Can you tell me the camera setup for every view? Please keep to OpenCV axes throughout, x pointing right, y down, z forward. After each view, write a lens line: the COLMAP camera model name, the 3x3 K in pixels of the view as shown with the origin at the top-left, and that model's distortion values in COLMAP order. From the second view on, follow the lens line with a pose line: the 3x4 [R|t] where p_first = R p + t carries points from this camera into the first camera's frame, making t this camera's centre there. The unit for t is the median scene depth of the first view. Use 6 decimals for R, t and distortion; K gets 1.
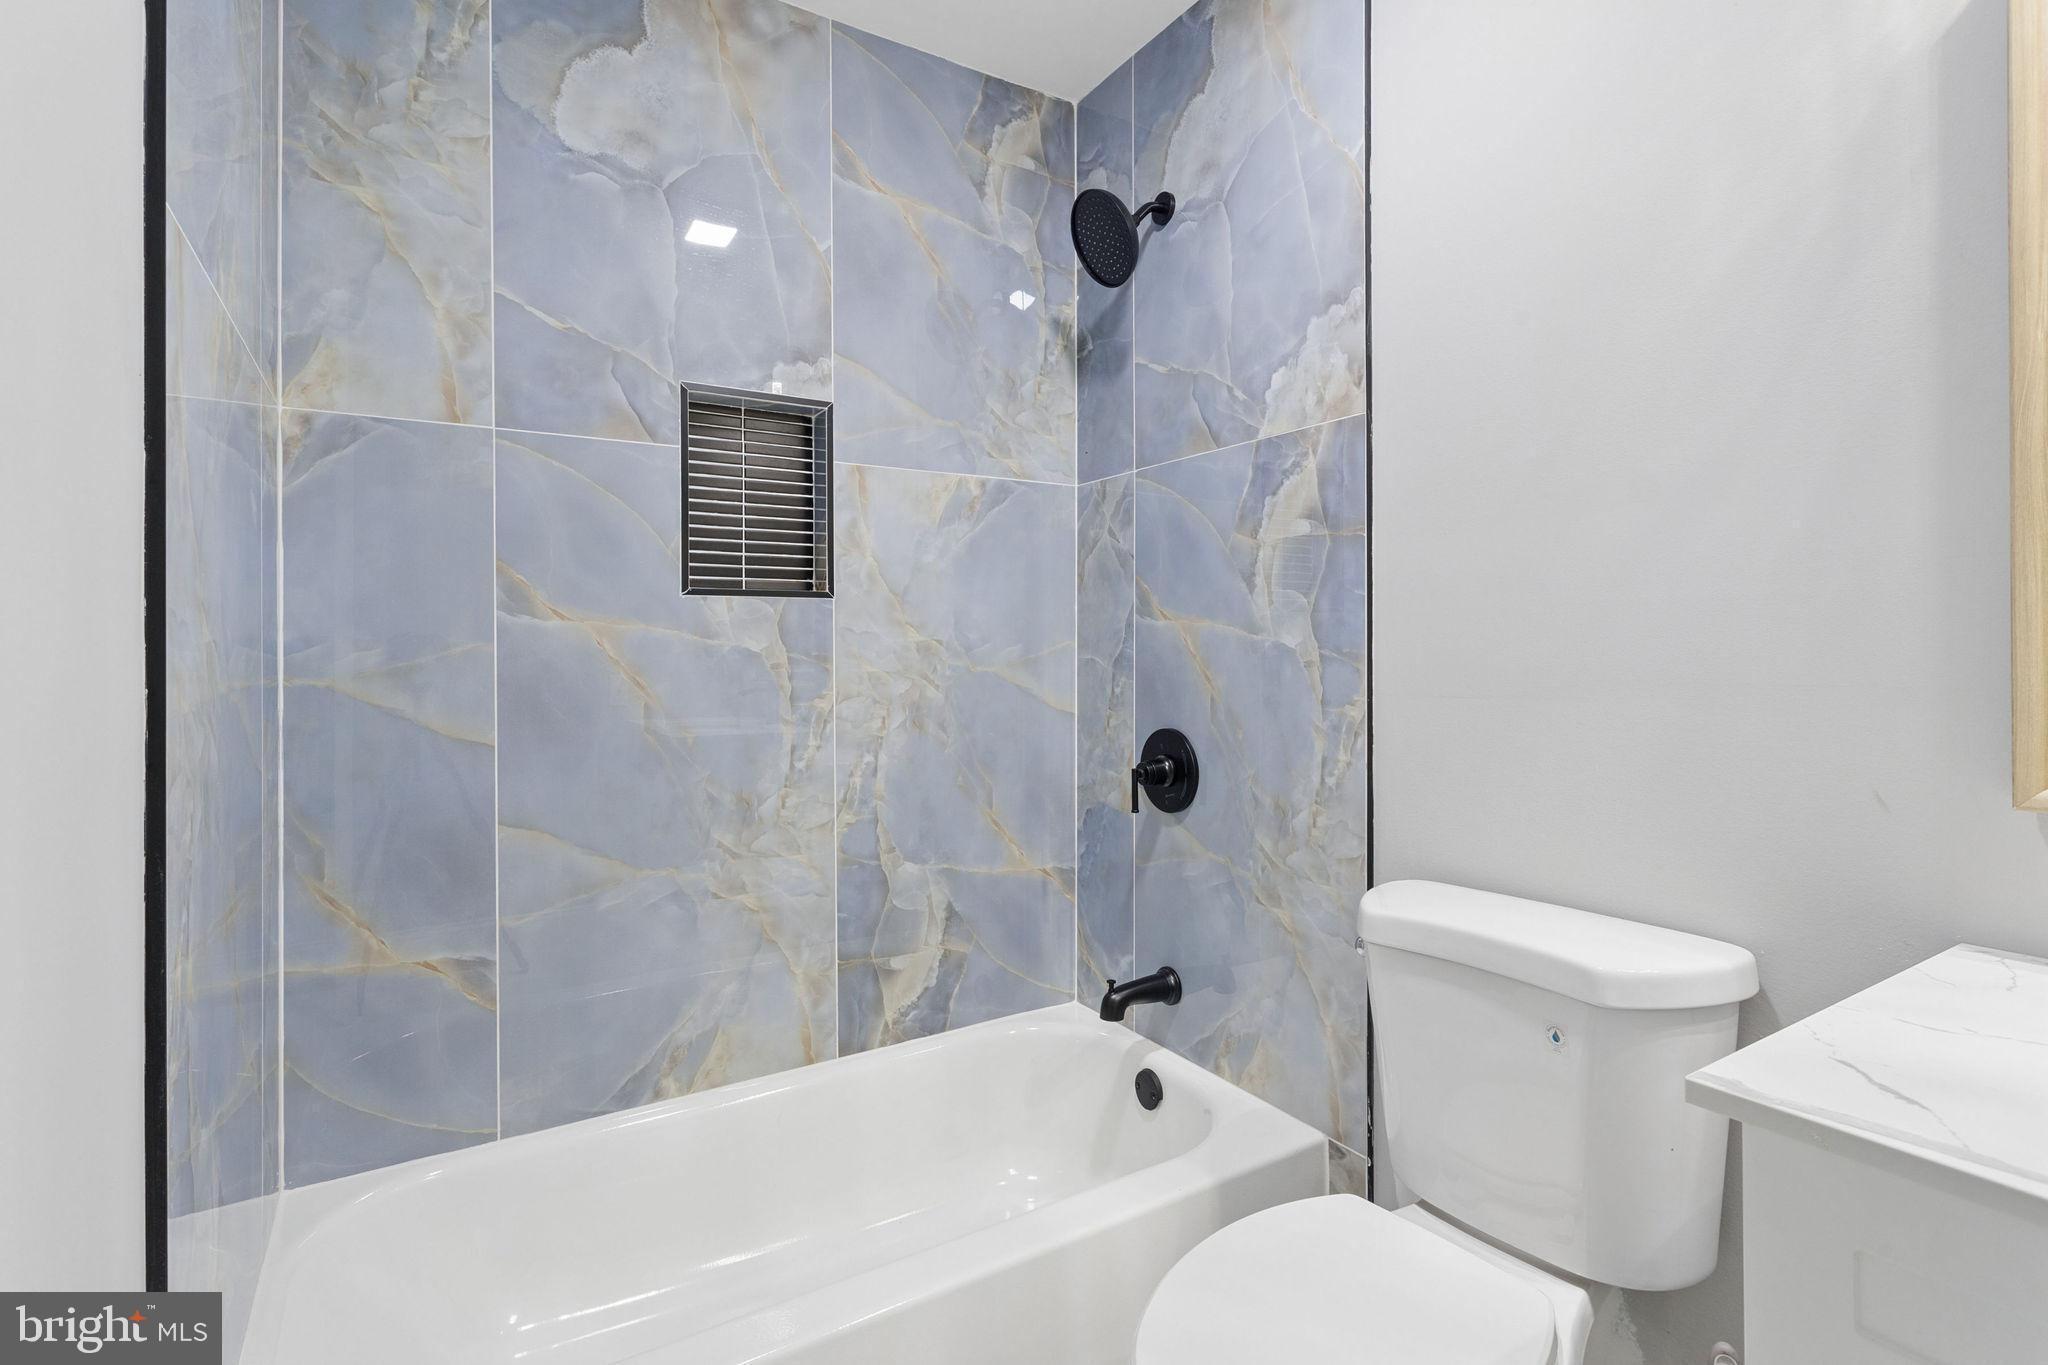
lens RADIAL K [[981.0, 0, 1017.5], [0, 981.0, 653.6], [0, 0, 1]] dist [-0.008413, 0.010414]
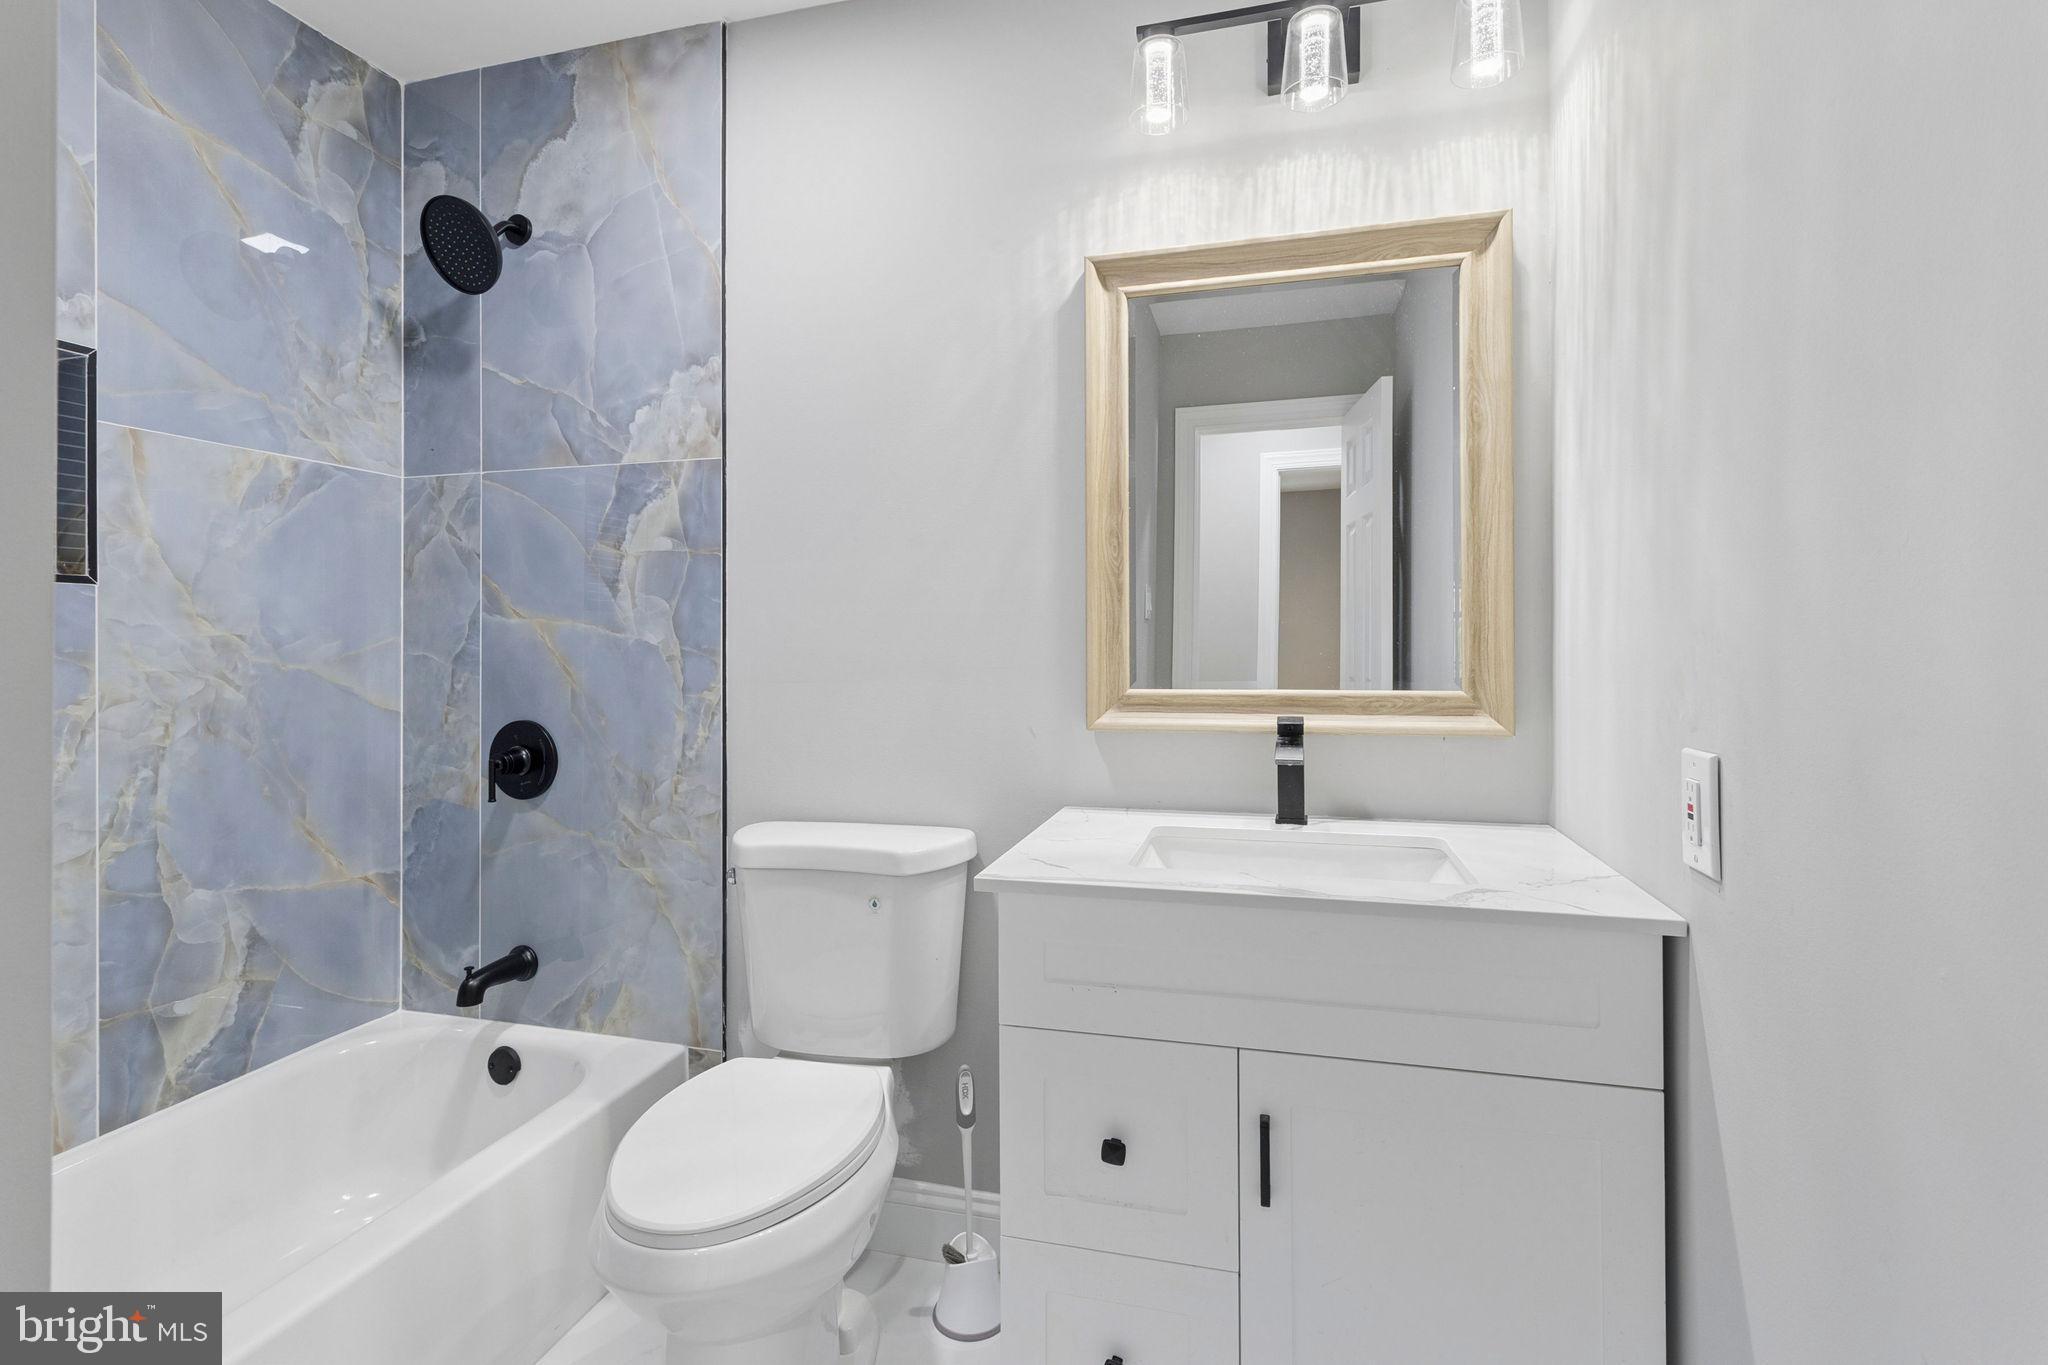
lens RADIAL K [[981.0, 0, 1017.5], [0, 981.0, 653.6], [0, 0, 1]] dist [-0.008413, 0.010414]
pose [[0.729413, -0.004339, 0.684060, -0.179238], [0.001966, 0.999989, 0.004247, 0.000557], [-0.684071, -0.001753, 0.729413, -0.138967]]
